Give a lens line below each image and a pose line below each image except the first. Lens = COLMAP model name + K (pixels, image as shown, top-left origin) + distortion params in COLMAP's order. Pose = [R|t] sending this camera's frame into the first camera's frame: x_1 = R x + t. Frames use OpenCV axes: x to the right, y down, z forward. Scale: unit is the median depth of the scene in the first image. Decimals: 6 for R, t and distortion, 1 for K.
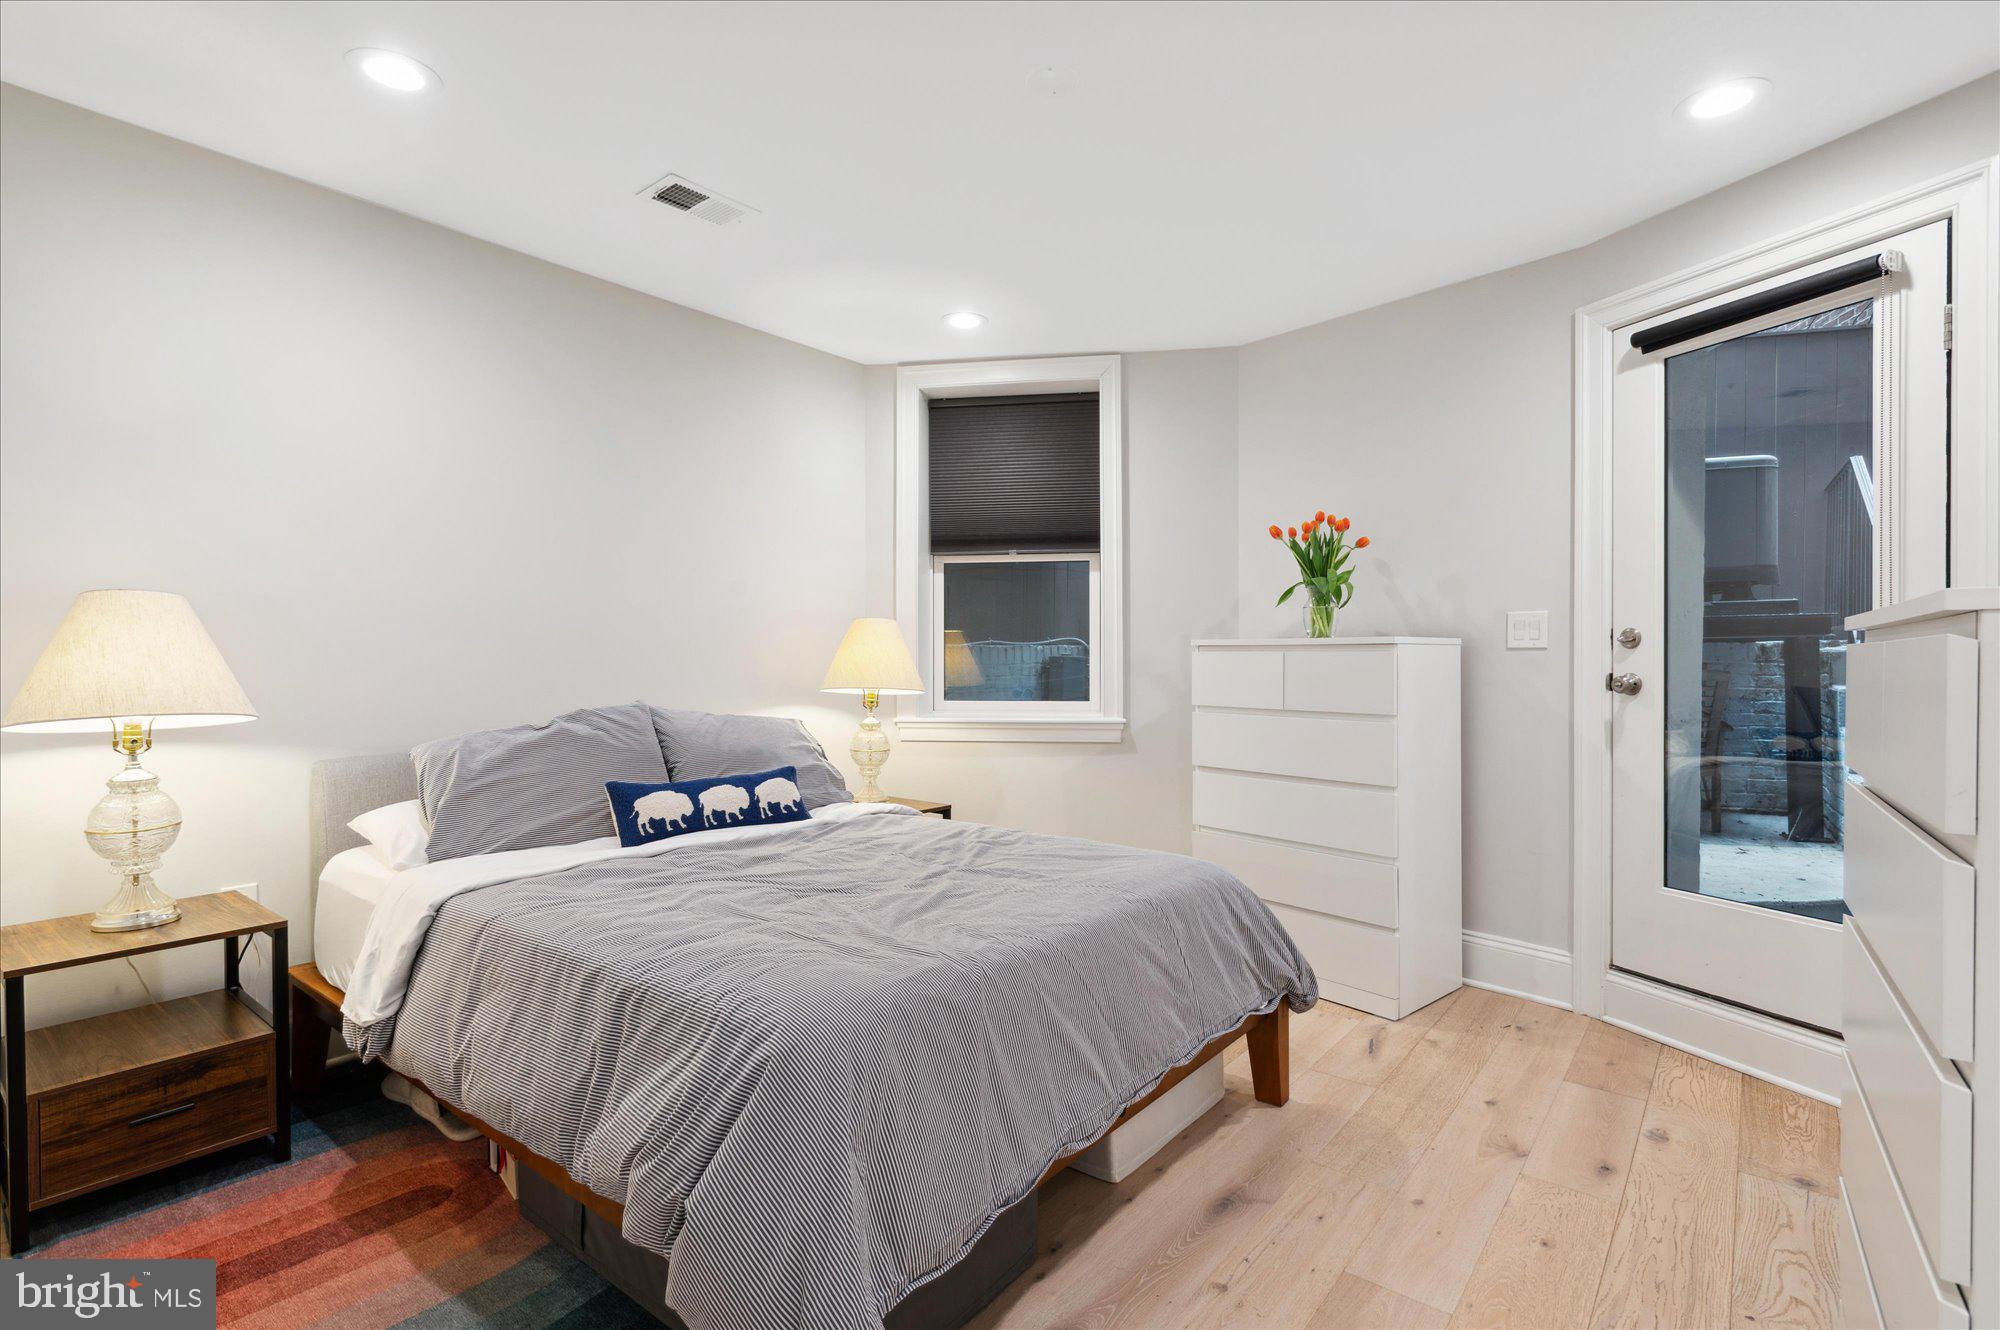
lens RADIAL K [[968.3, 0, 996.0], [0, 968.3, 664.5], [0, 0, 1]] dist [0.003663, 0.001293]
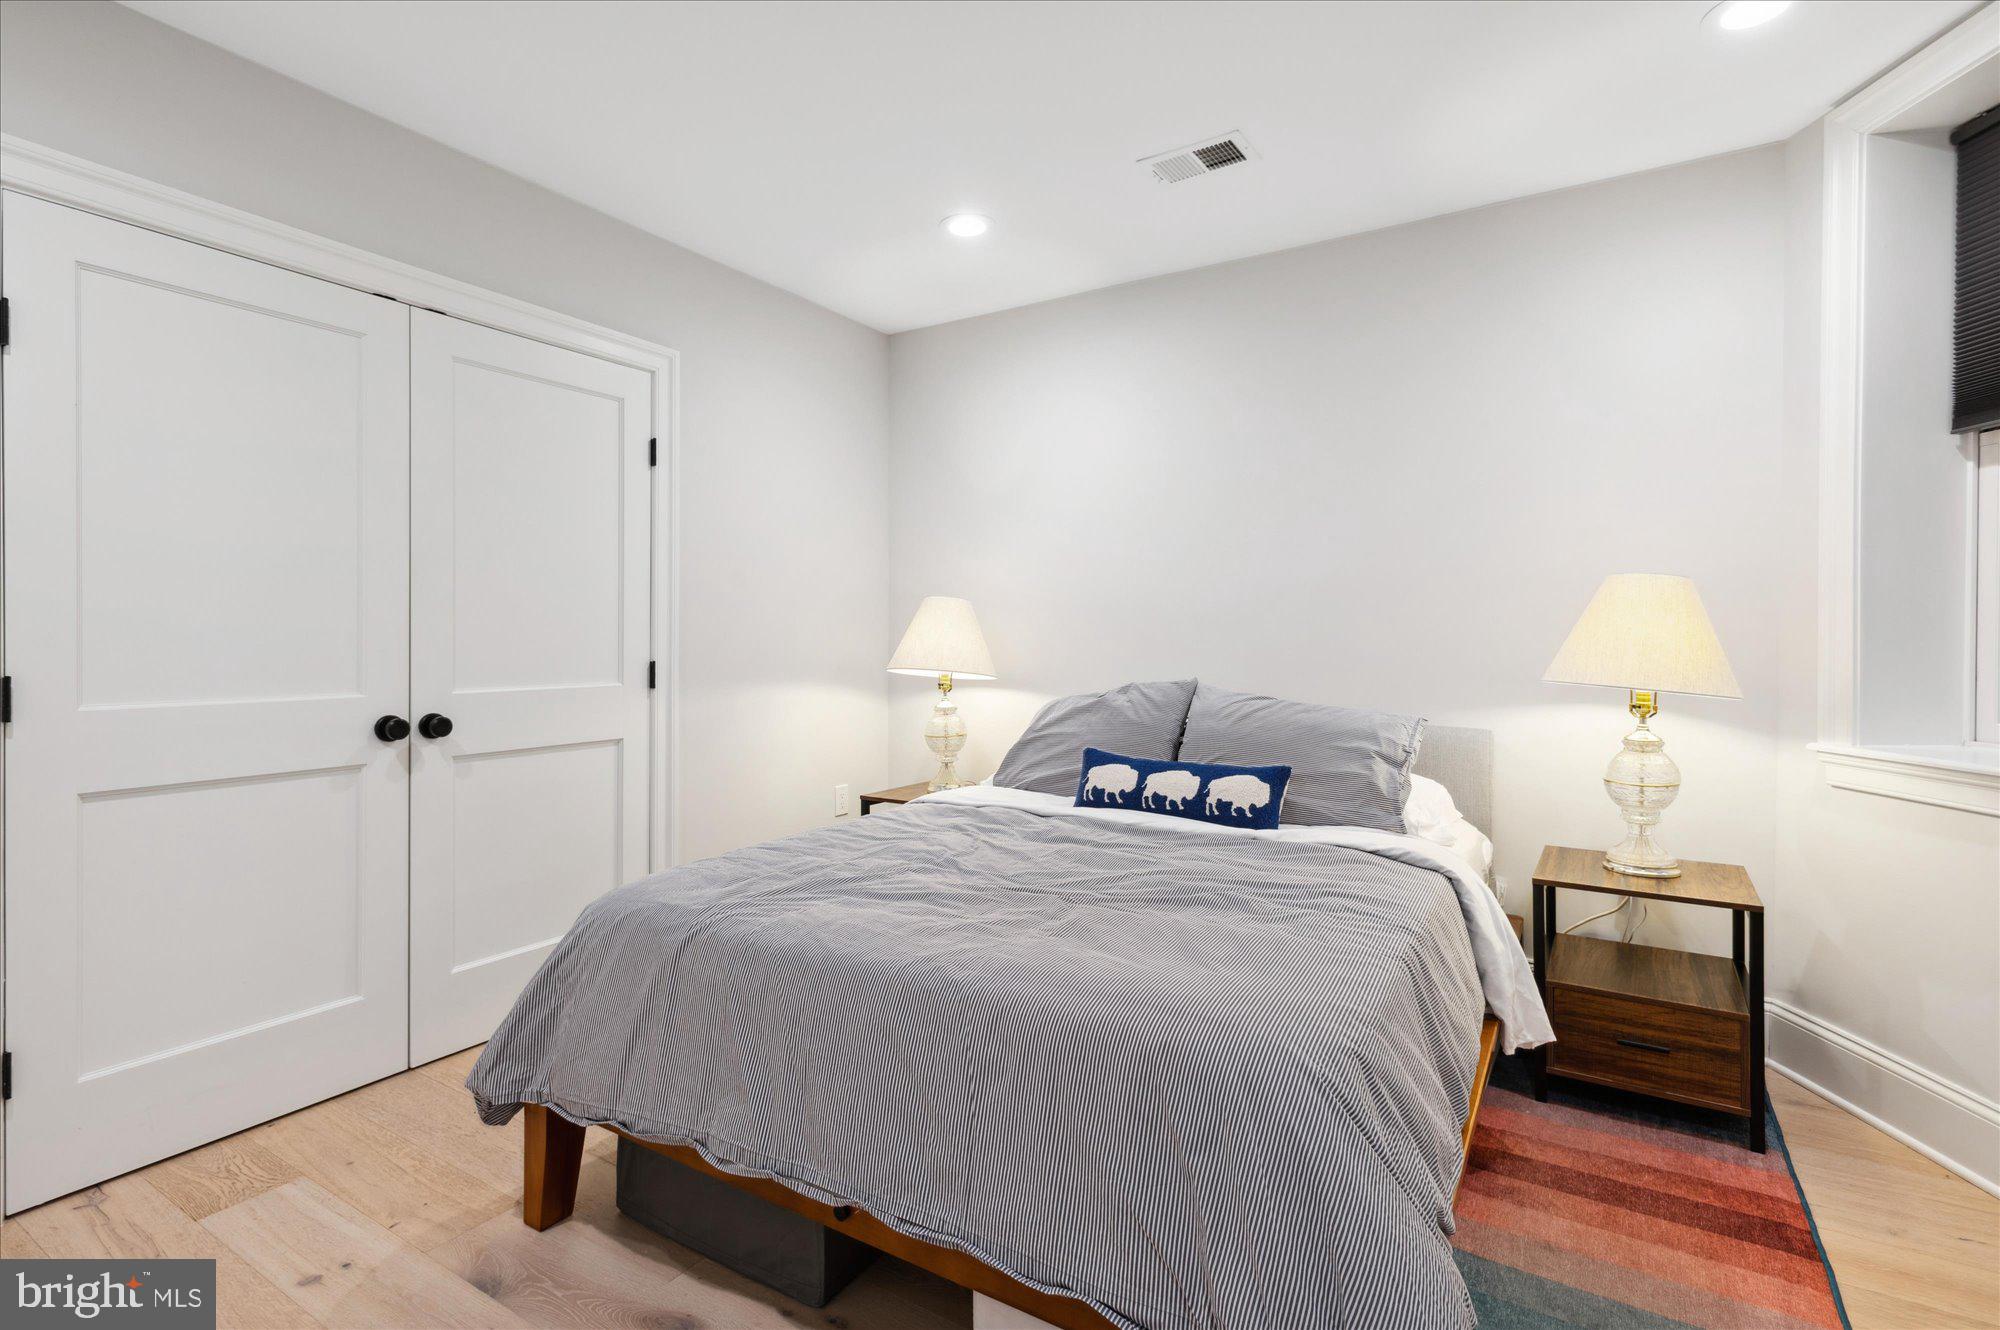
lens RADIAL K [[968.3, 0, 997.8], [0, 968.3, 658.0], [0, 0, 1]] dist [0.003663, 0.001293]
pose [[0.088966, 0.026091, -0.995693, 0.630336], [-0.002210, 0.999660, 0.025997, -0.010969], [0.996032, -0.000113, 0.088993, 0.711778]]
